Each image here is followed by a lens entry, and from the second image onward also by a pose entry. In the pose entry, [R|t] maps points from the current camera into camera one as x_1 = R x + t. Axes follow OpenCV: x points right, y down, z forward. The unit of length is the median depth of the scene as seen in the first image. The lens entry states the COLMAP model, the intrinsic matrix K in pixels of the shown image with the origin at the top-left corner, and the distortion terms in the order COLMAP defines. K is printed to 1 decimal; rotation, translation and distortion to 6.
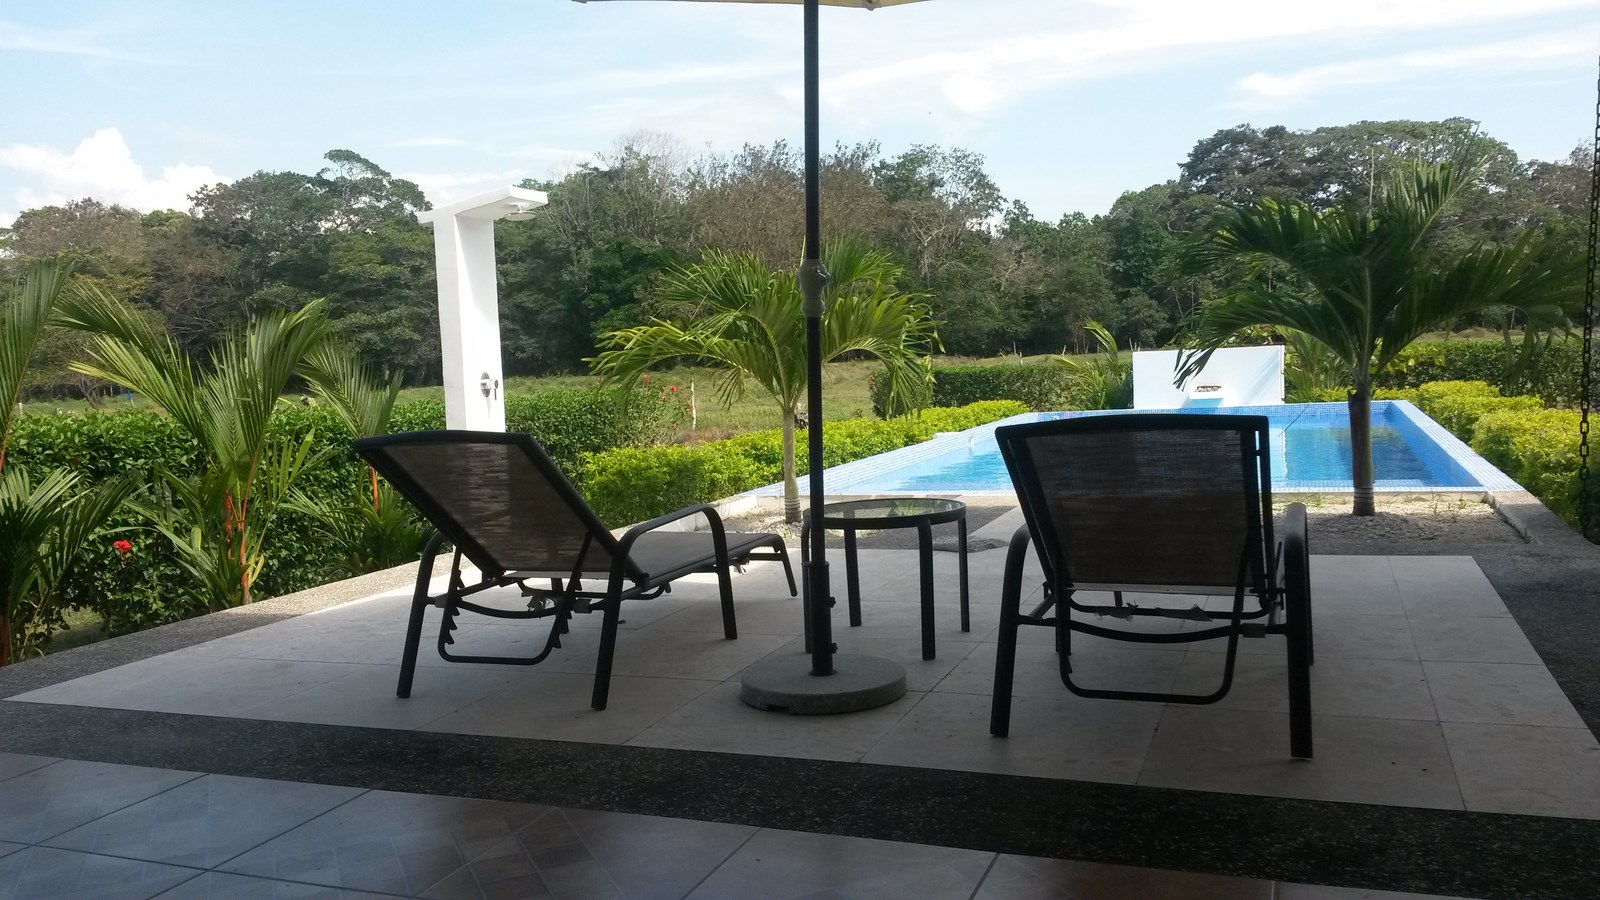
lens RADIAL K [[1281.5, 0, 800.0], [0, 1281.5, 450.0], [0, 0, 1]] dist [0.109093, -0.223282]
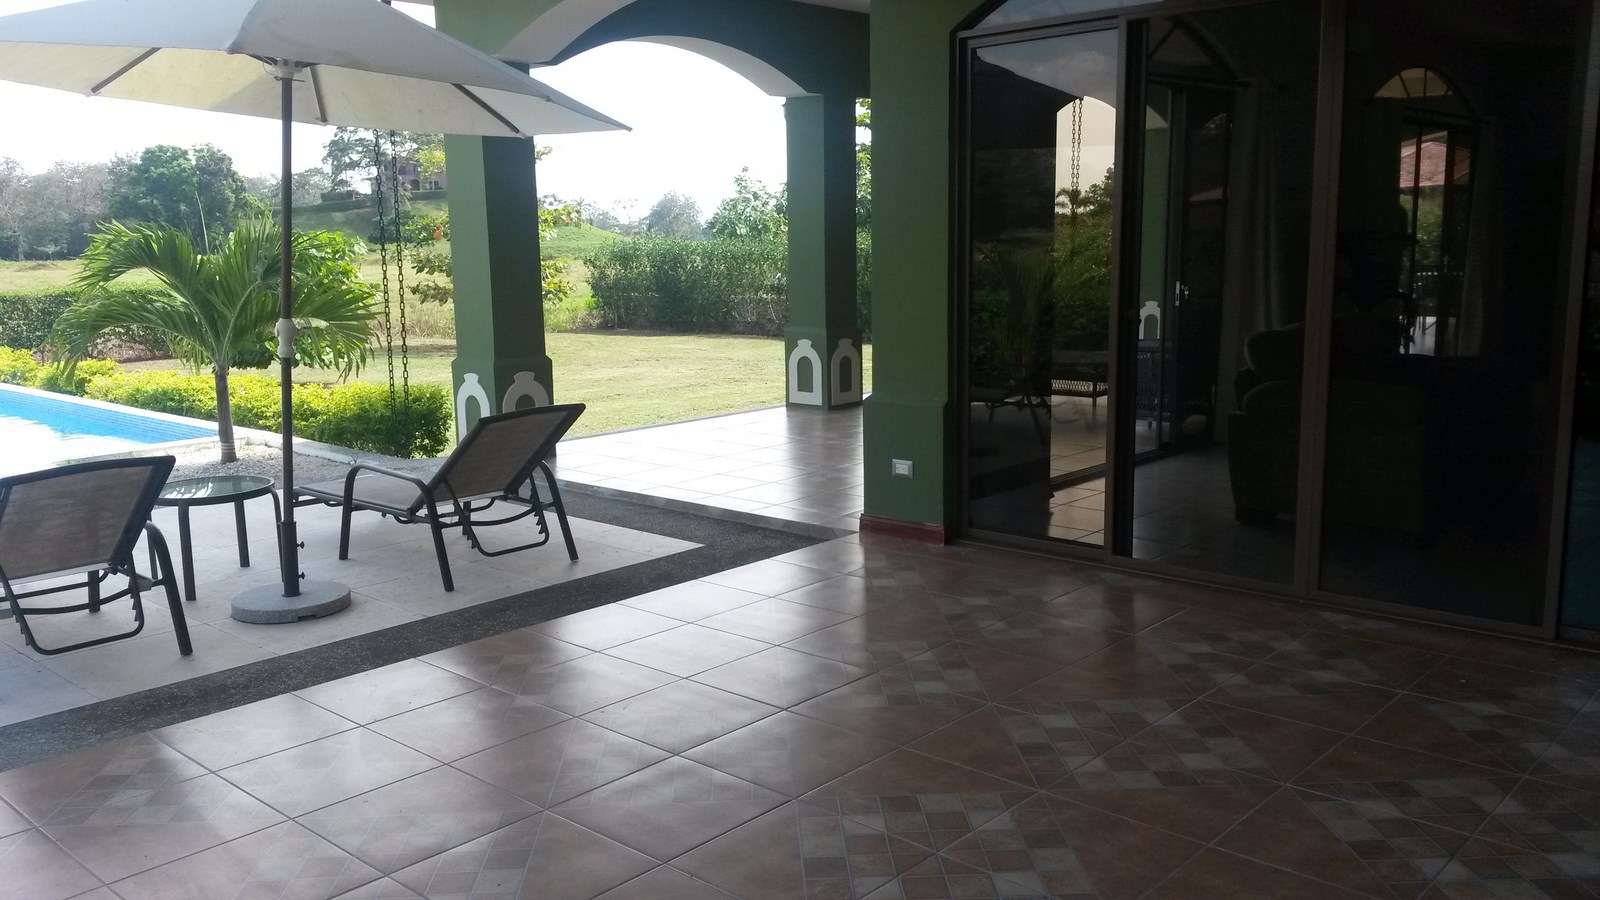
lens RADIAL K [[1305.4, 0, 793.4], [0, 1305.4, 445.5], [0, 0, 1]] dist [0.128436, -0.252478]
pose [[0.360992, -0.107382, 0.926366, -1.208622], [0.071041, 0.993629, 0.087495, -0.087007], [-0.929859, 0.034225, 0.366320, -0.073848]]
